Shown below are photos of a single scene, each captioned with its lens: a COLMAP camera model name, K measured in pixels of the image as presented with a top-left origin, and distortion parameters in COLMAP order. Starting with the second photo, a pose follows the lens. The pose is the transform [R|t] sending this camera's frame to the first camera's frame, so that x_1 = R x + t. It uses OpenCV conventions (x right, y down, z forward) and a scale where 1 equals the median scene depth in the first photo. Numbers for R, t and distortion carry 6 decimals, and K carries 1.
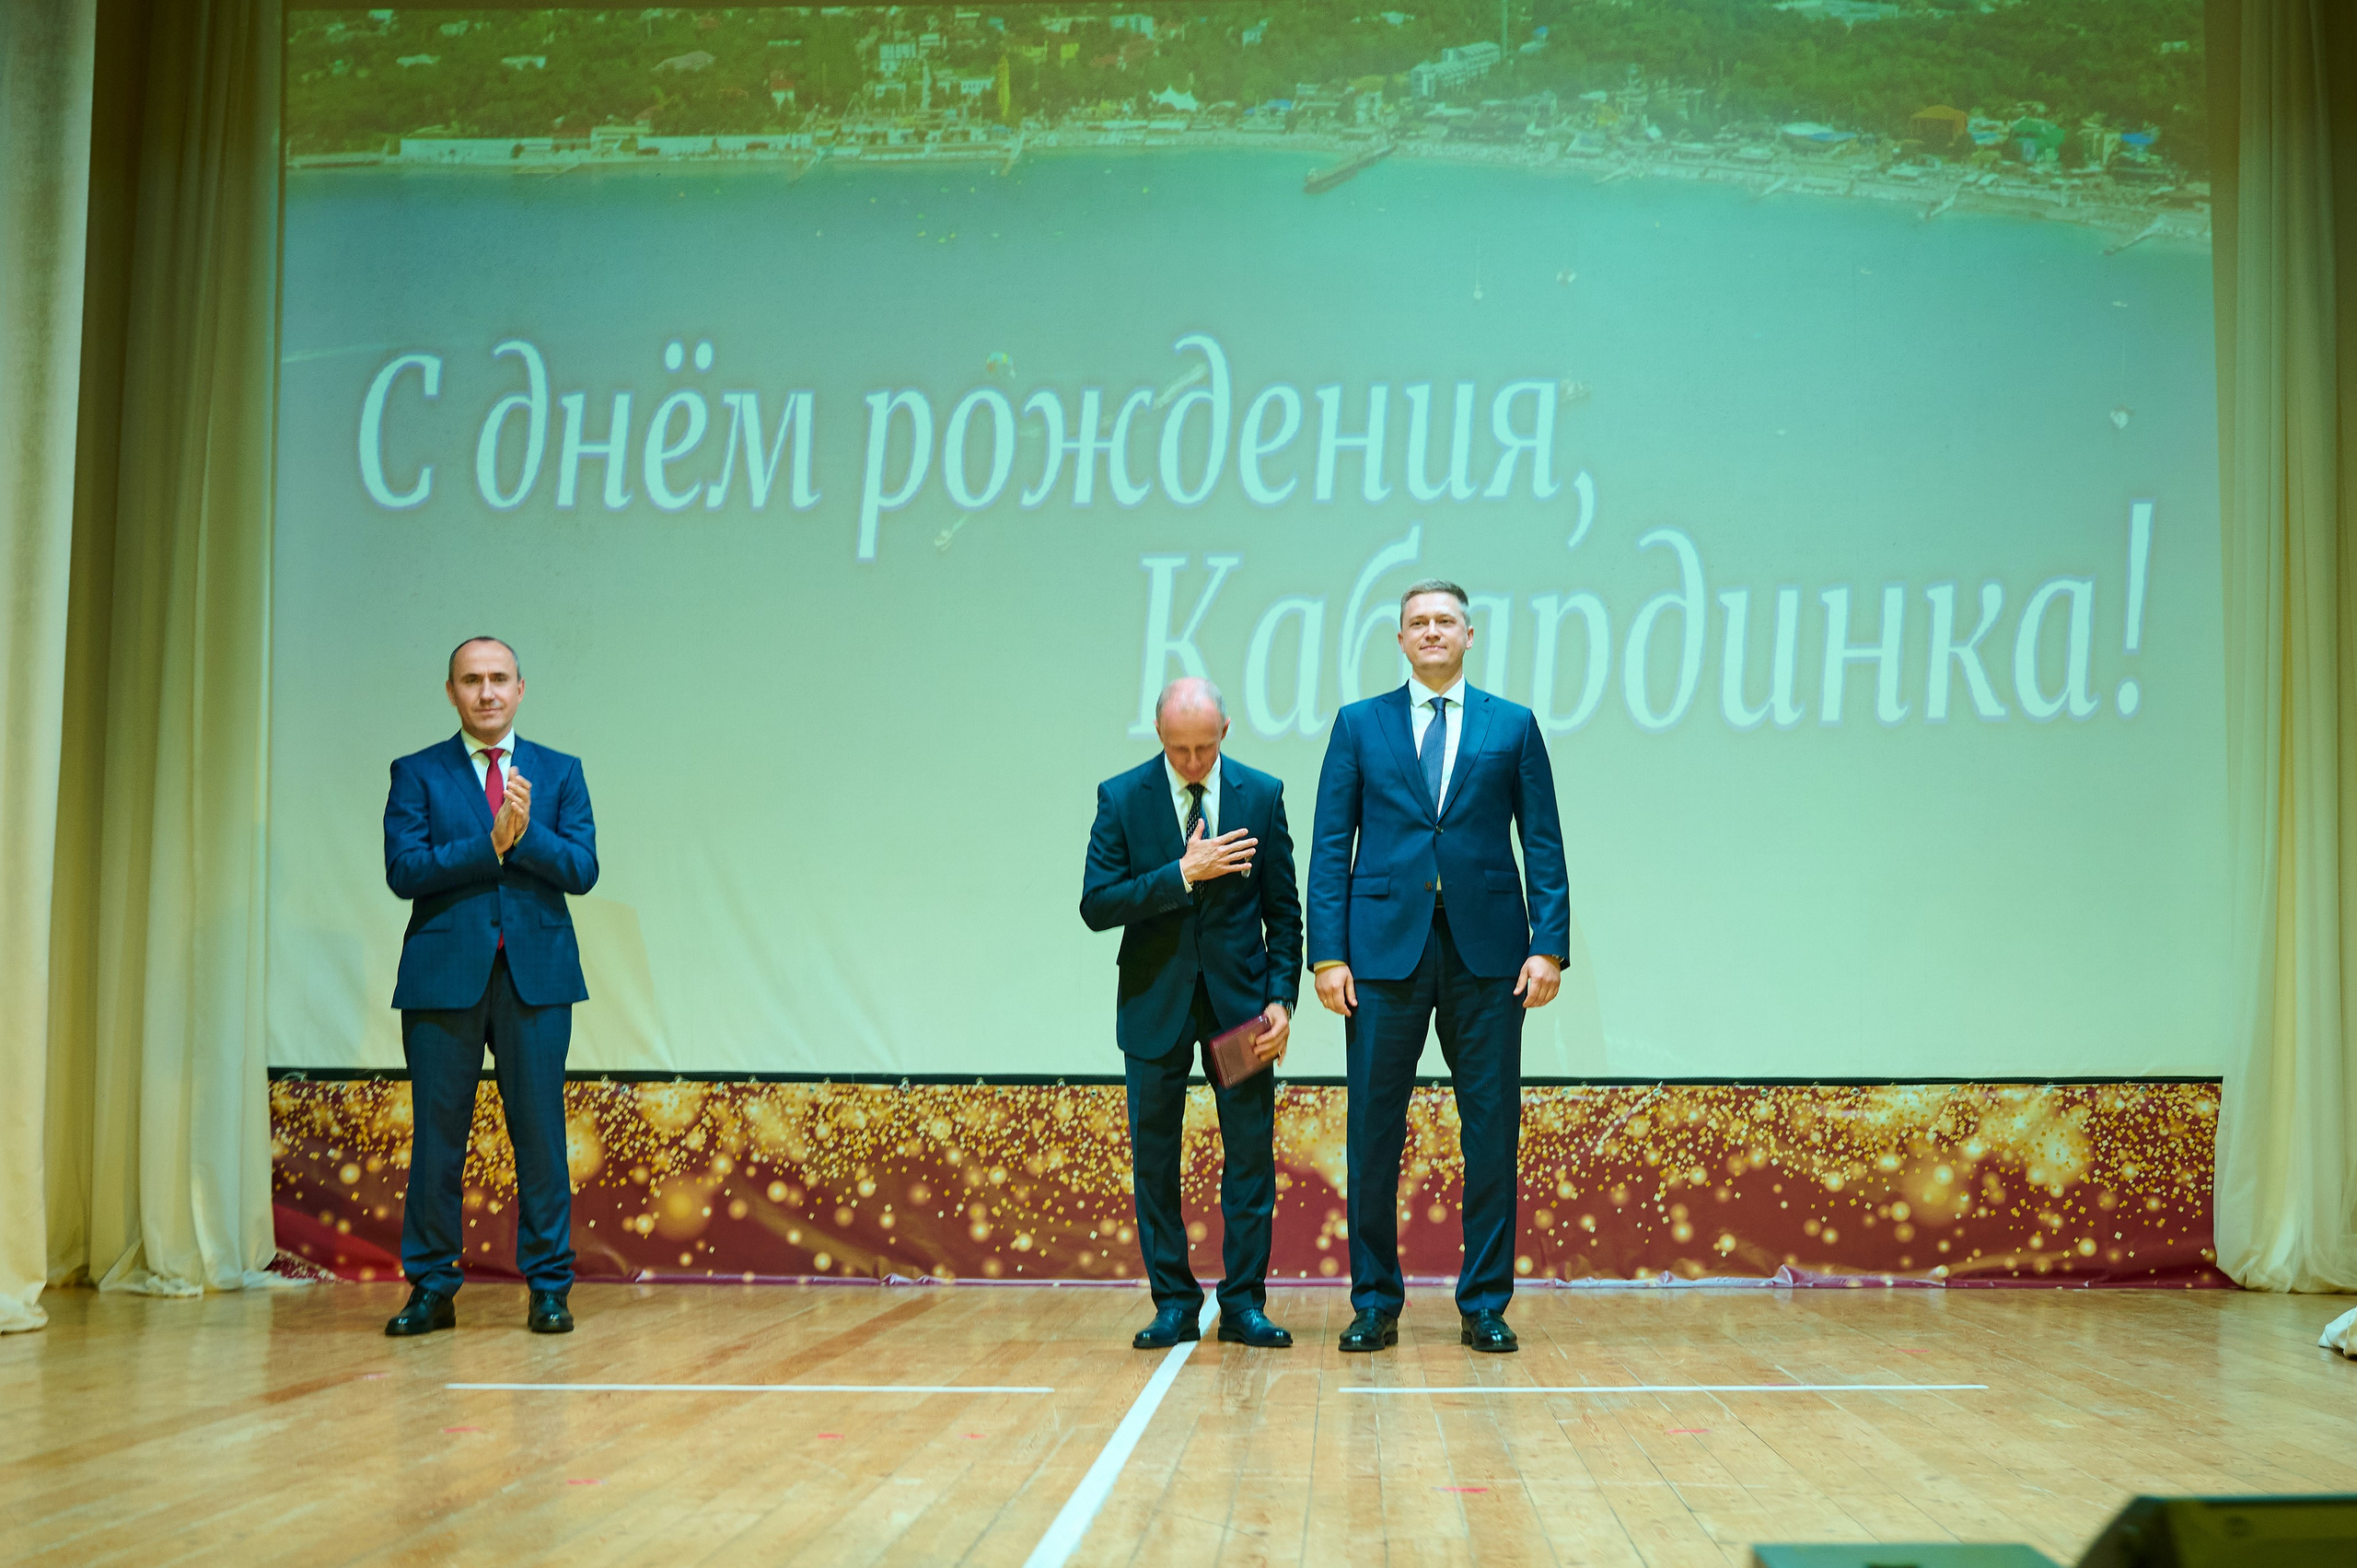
lens RADIAL K [[2565.6, 0, 1297.2], [0, 2565.6, 859.6], [0, 0, 1]] dist [-0.013158, -0.038672]
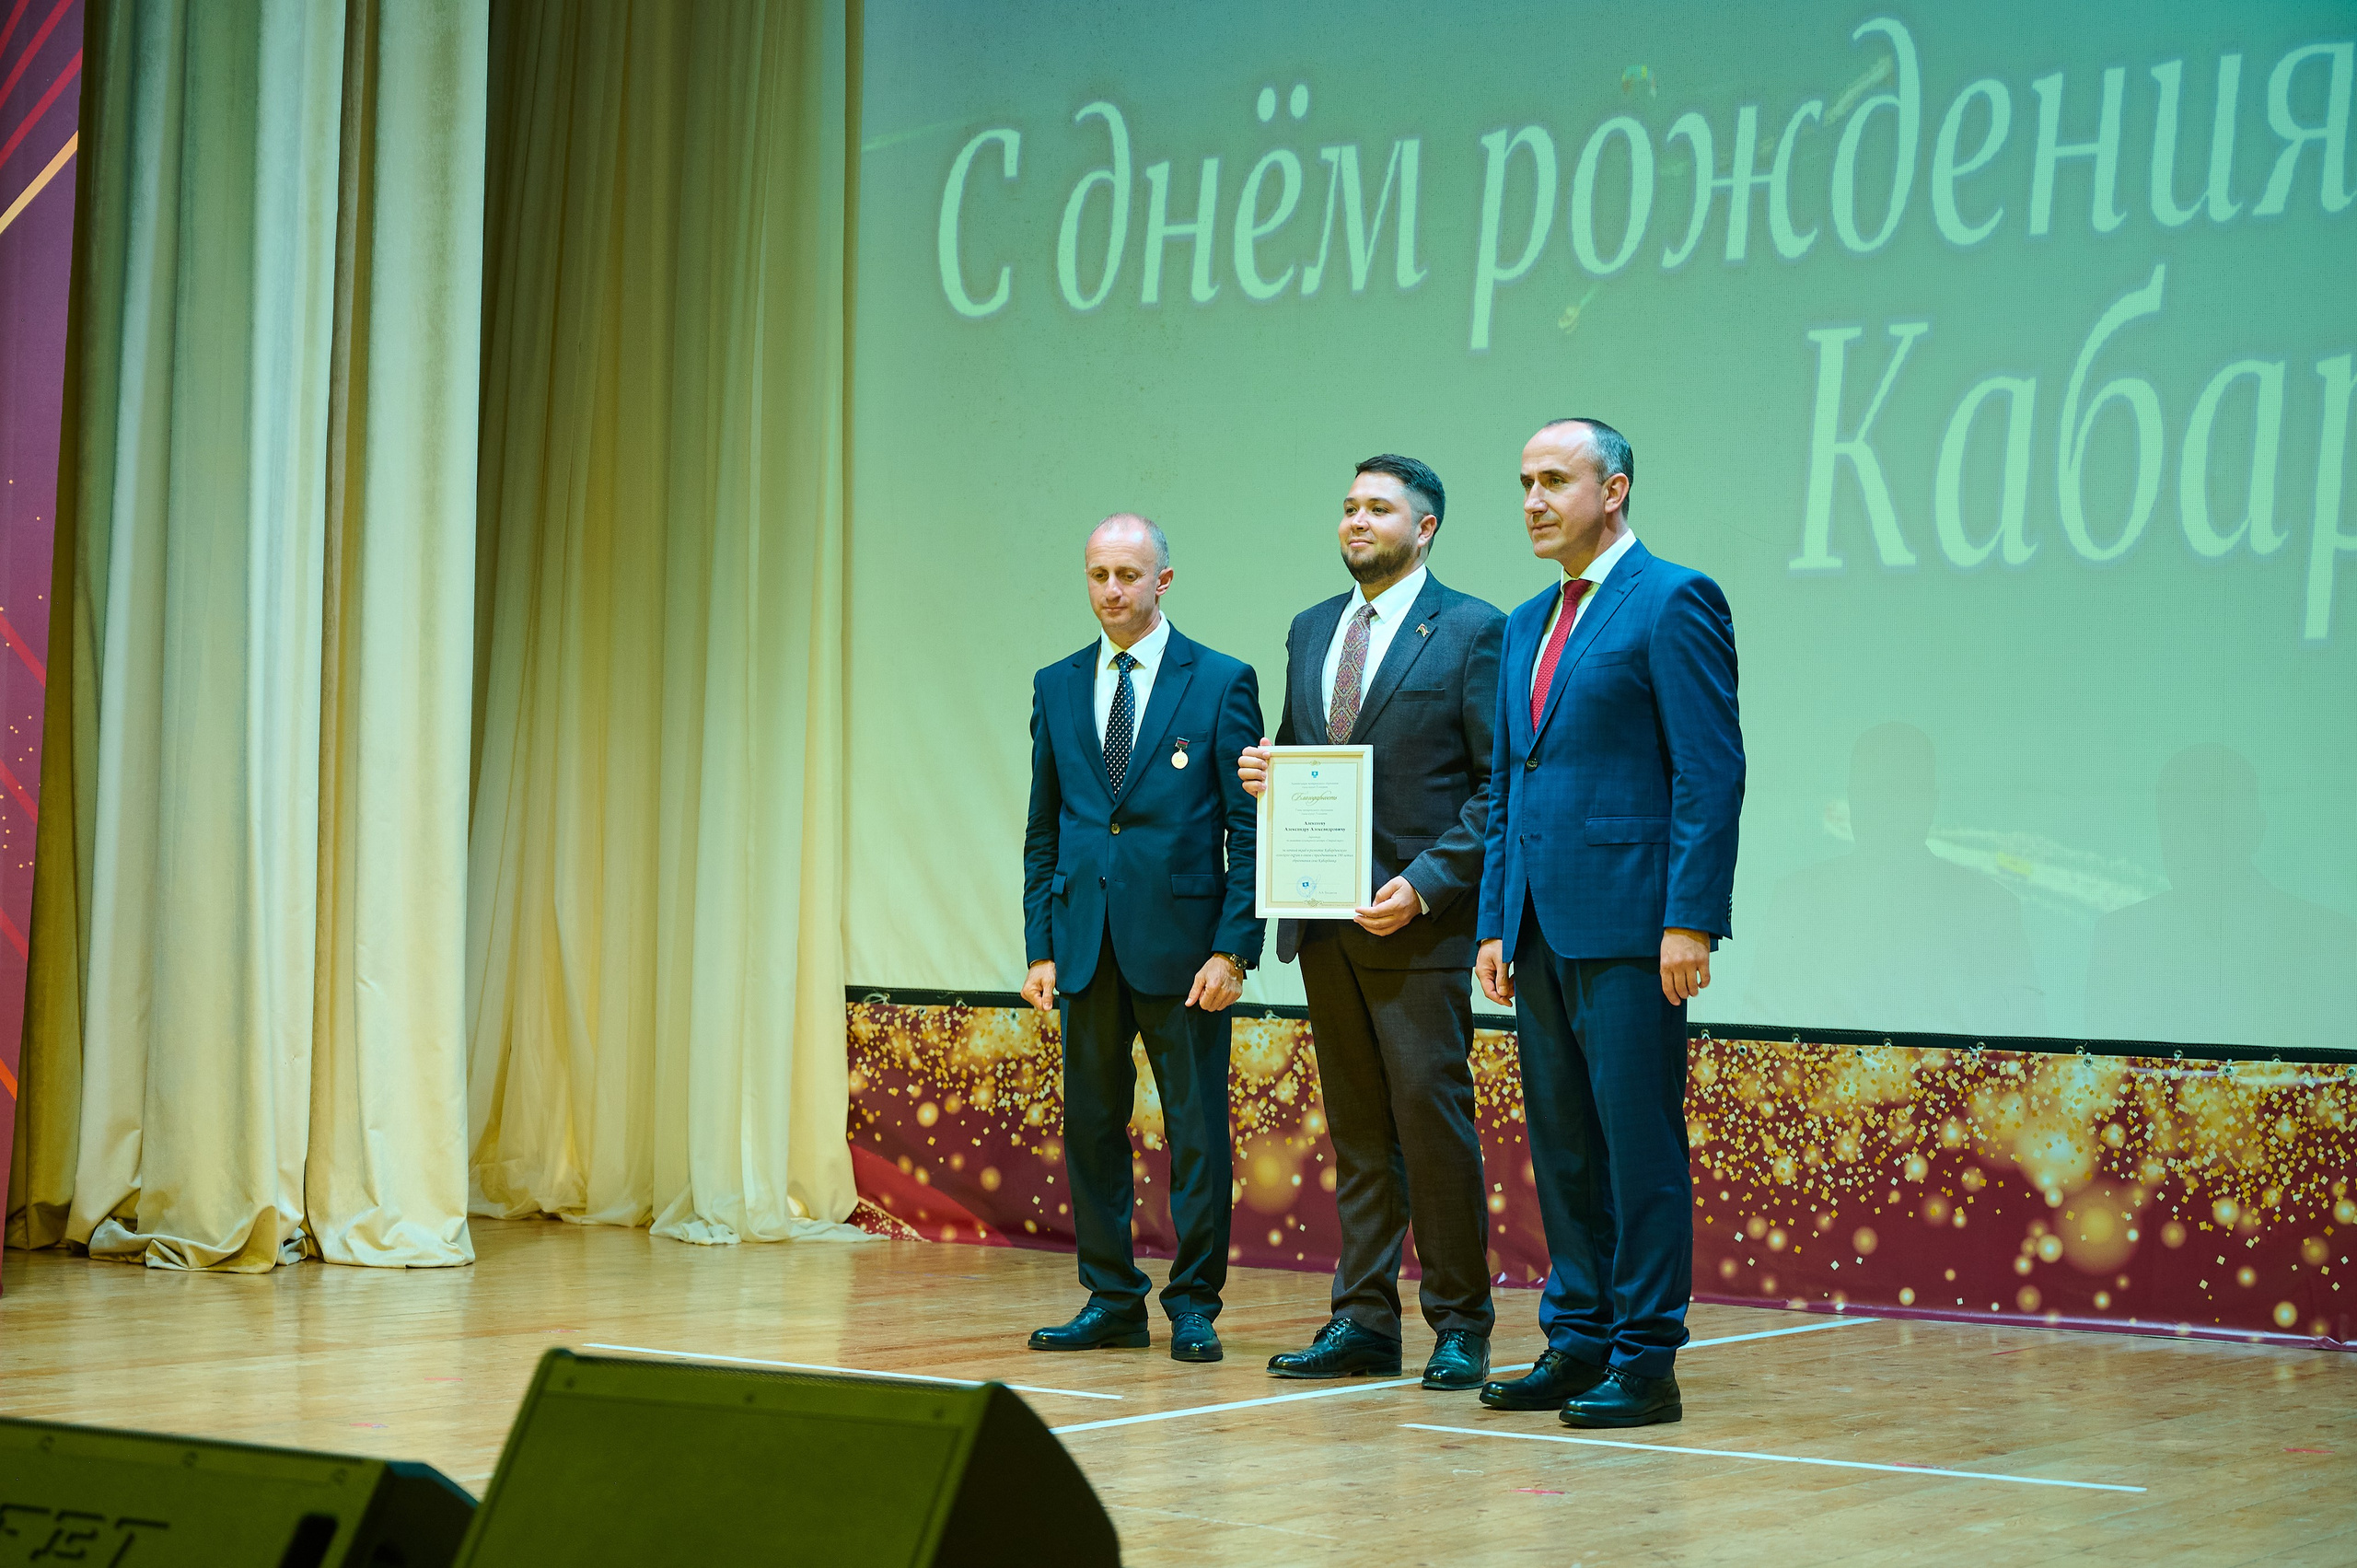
lens RADIAL K [[4129.1, 0, 1134.8], [0, 4129.1, 828.3], [0, 0, 1]] dist [-0.042130, 0.079940]
pose [[0.847724, 0.006753, -0.530394, 0.411618], [0.020175, 0.998785, 0.044962, -0.031910], [0.530053, -0.048816, 0.846558, -0.116661]]
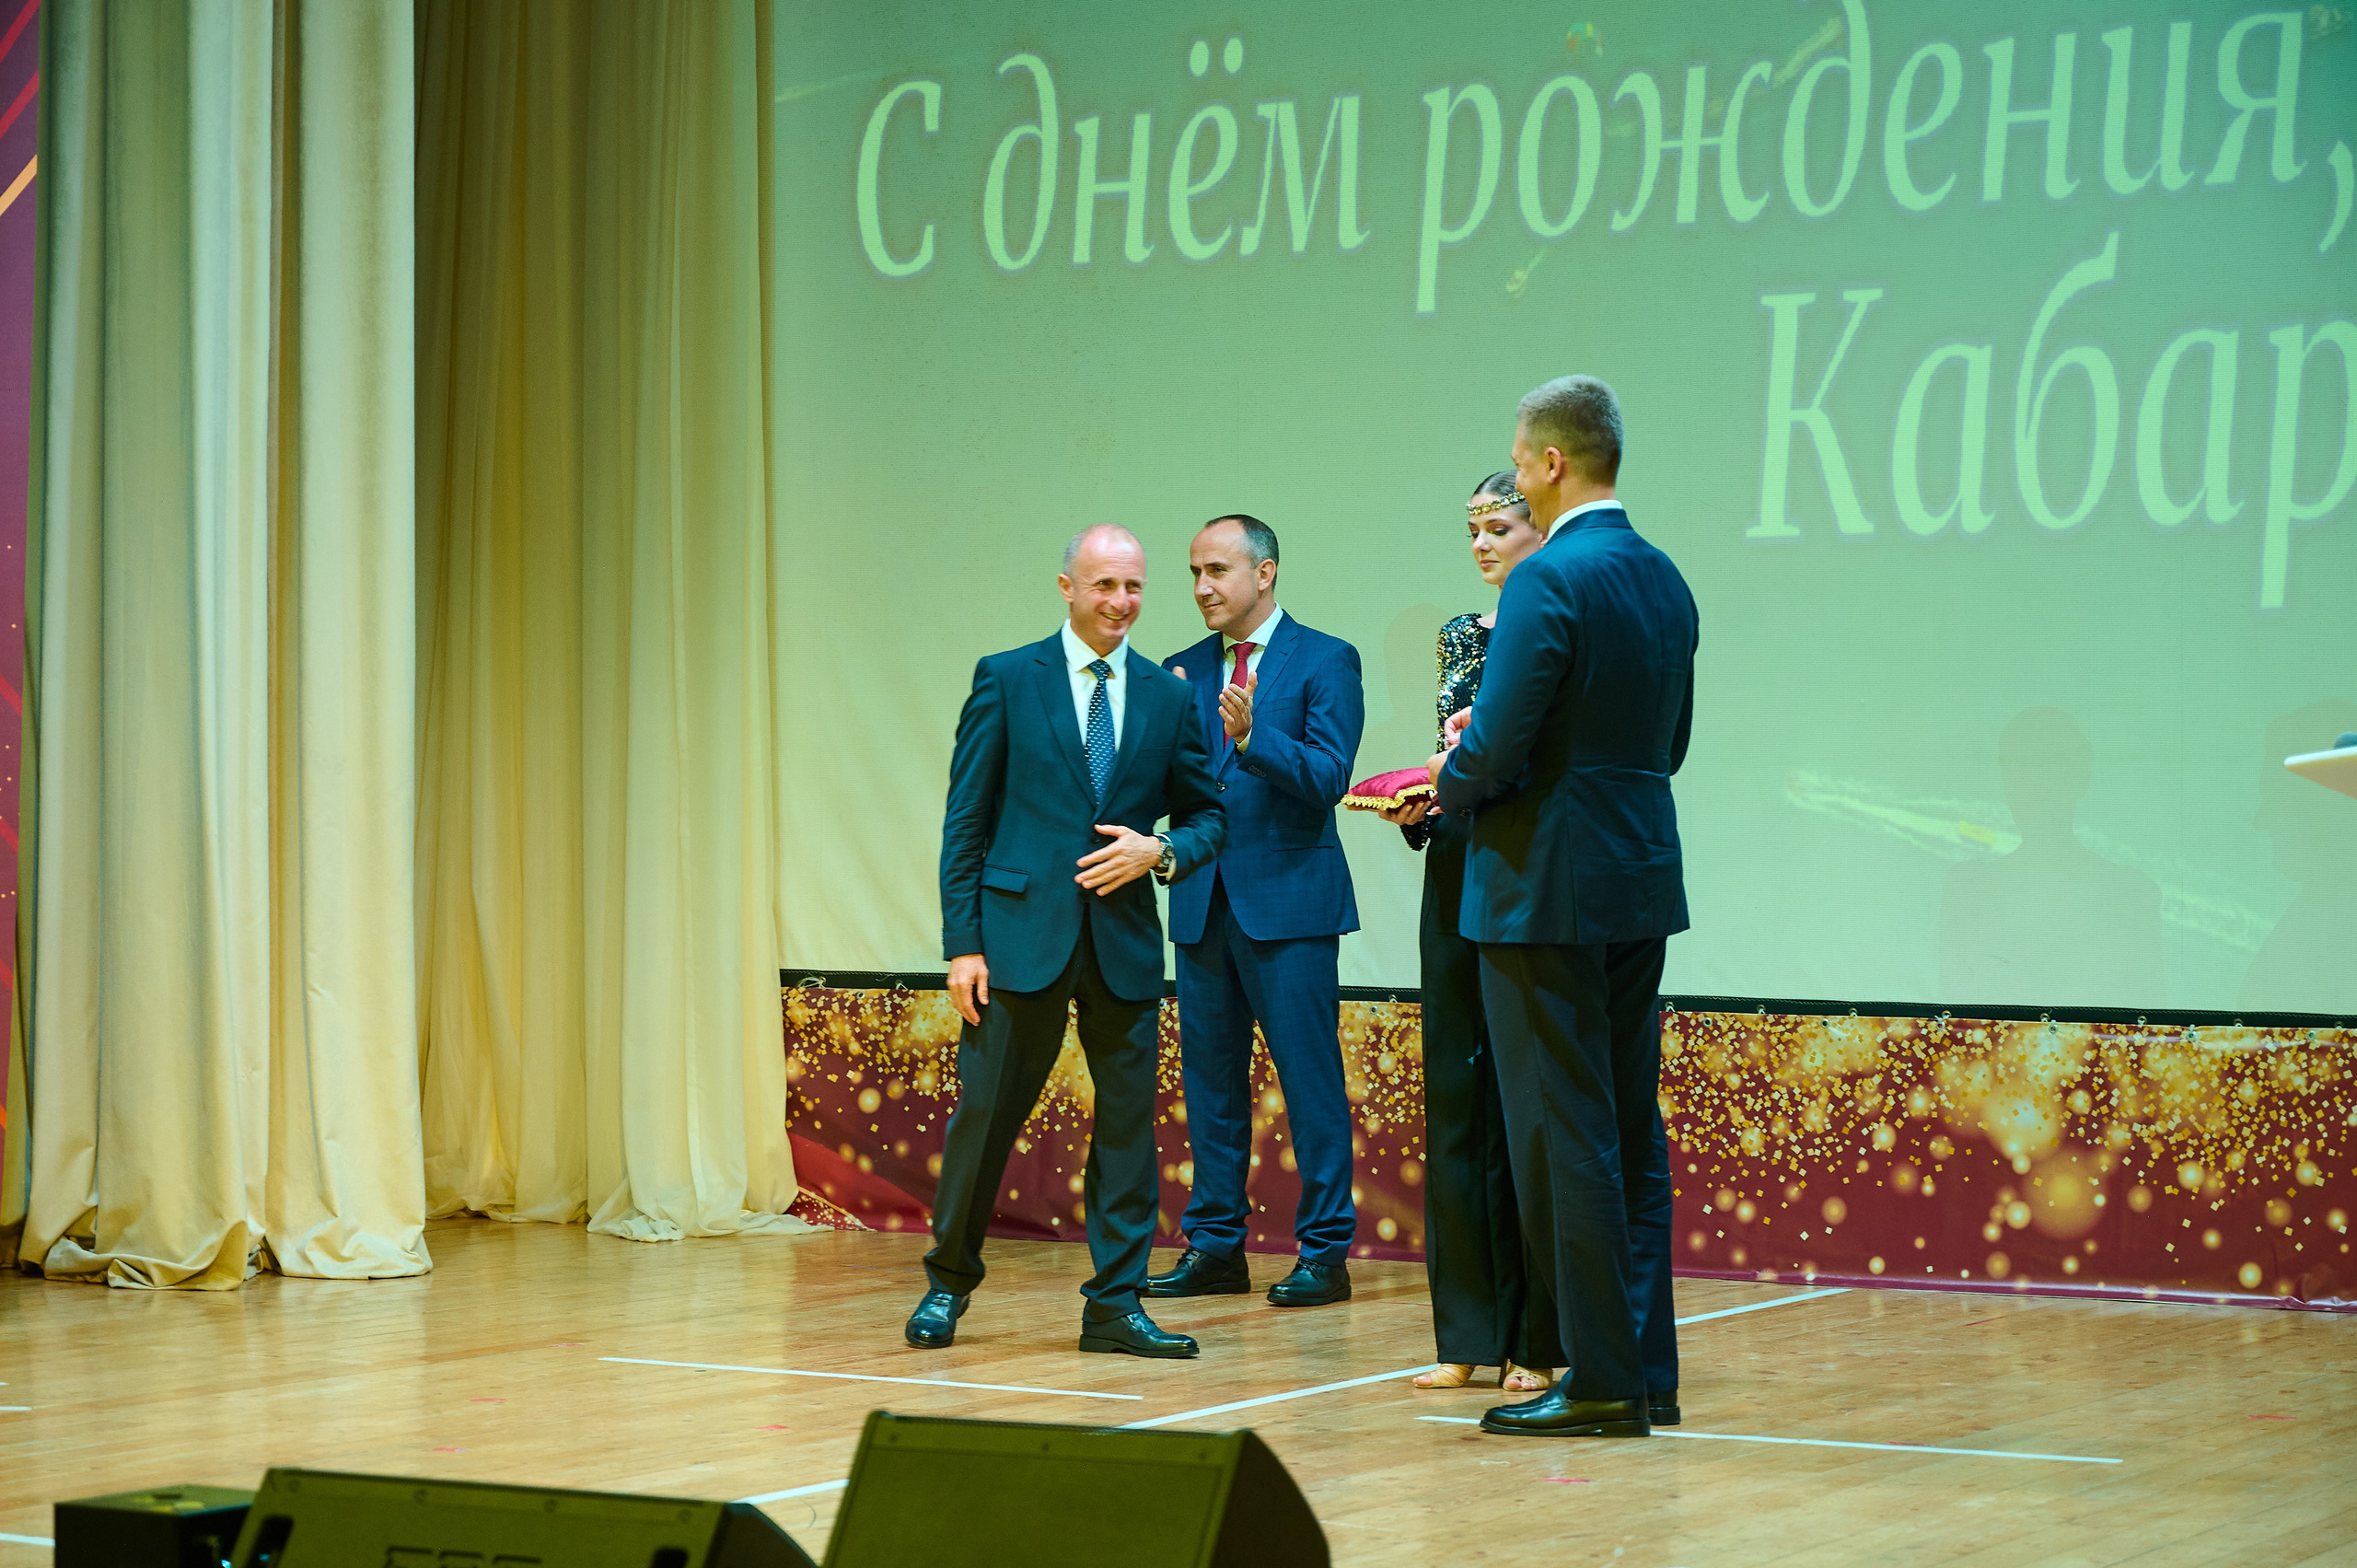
lens RADIAL K [[4799.4, 0, 1153.7], [0, 4799.4, 901.6], [0, 0, 1]] dist [-0.045688, 0.088819]
pose [[0.872405, 0.008894, -0.488704, 0.464238], [0.040439, 0.995093, 0.090298, -0.076938], [0.487109, -0.098539, 0.867764, -0.291393]]
